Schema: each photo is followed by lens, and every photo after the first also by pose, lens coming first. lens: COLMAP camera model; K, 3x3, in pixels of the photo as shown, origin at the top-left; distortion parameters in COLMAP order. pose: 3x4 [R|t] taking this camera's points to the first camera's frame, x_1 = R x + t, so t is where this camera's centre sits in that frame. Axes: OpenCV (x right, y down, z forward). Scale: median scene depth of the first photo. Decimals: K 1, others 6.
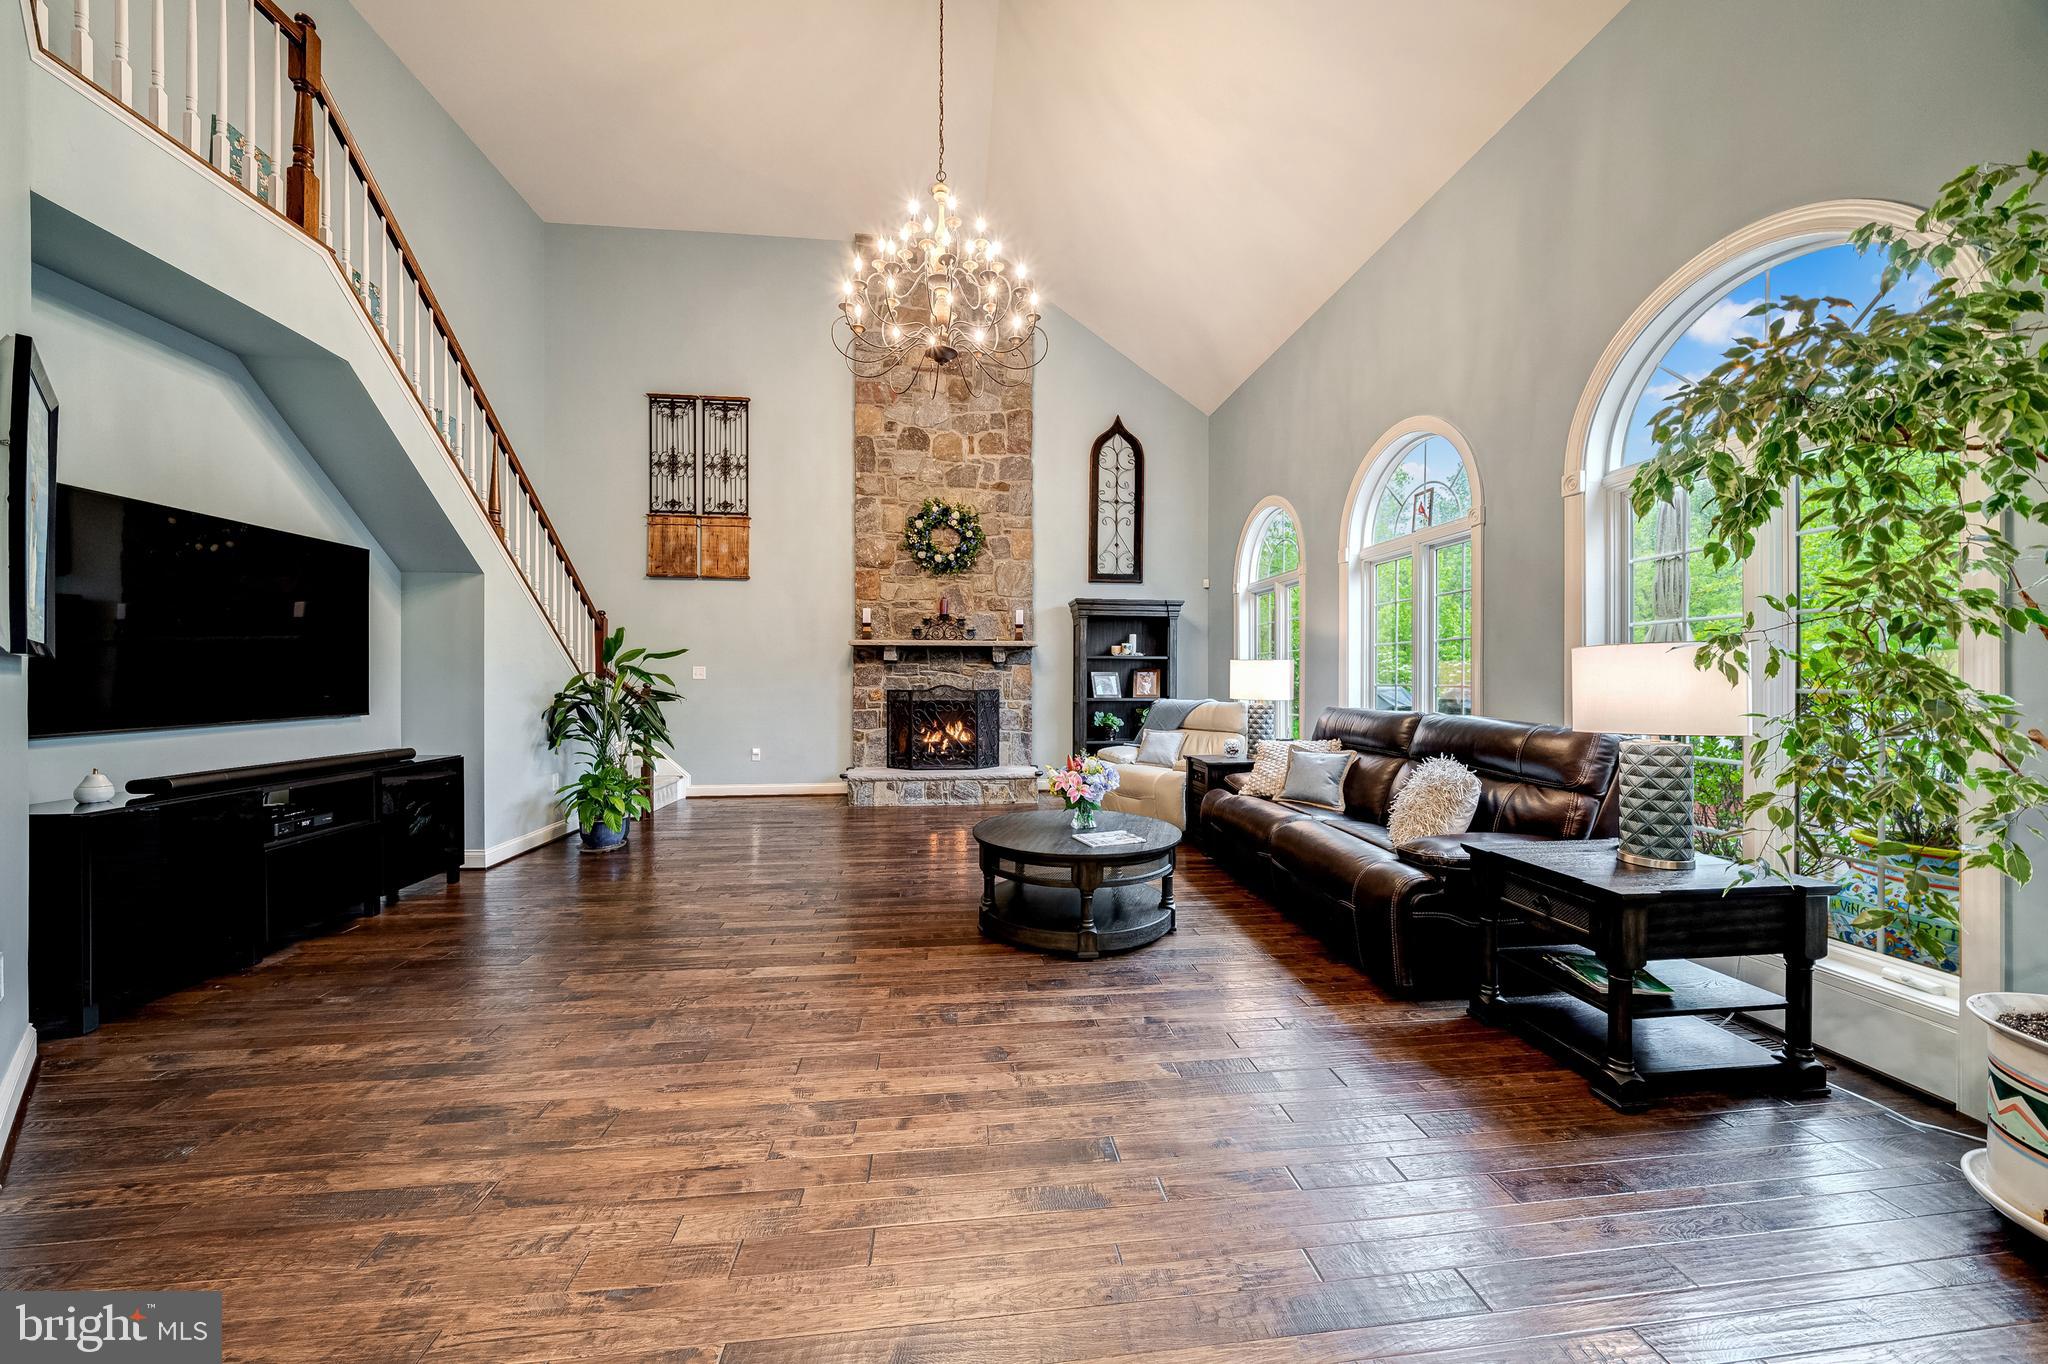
lens RADIAL K [[699.5, 0, 1042.2], [0, 699.5, 684.9], [0, 0, 1]] dist [-0.009065, -0.000110]
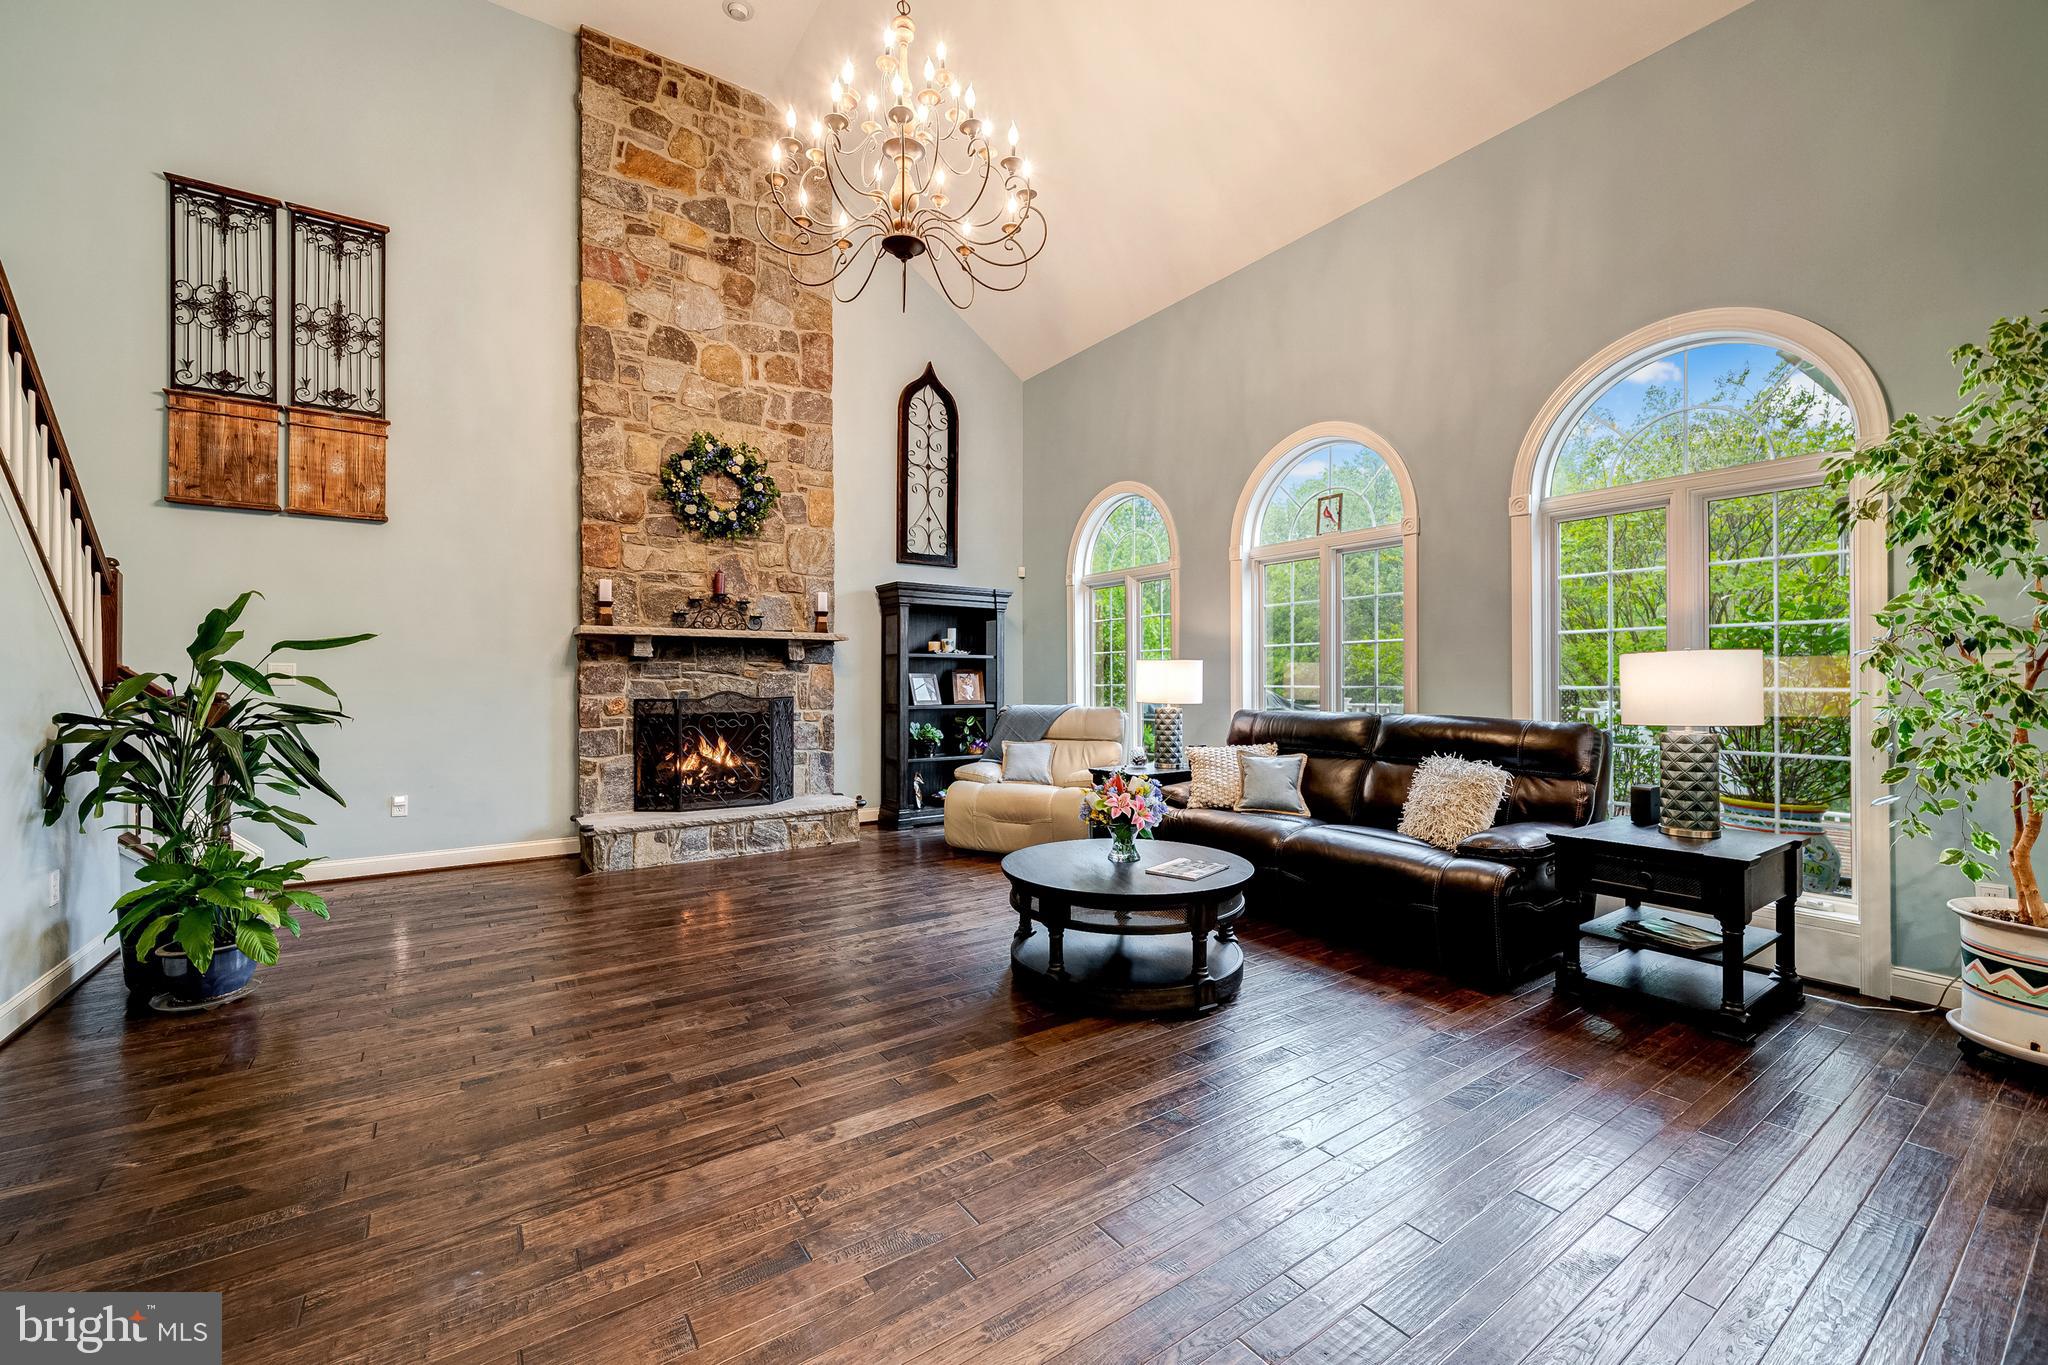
lens RADIAL K [[813.4, 0, 1032.3], [0, 813.4, 693.0], [0, 0, 1]] dist [-0.006651, 0.000400]
pose [[0.882598, -0.010885, 0.470003, -0.258000], [0.008187, 0.999936, 0.007785, -0.002050], [-0.470058, -0.003023, 0.882631, 0.103027]]
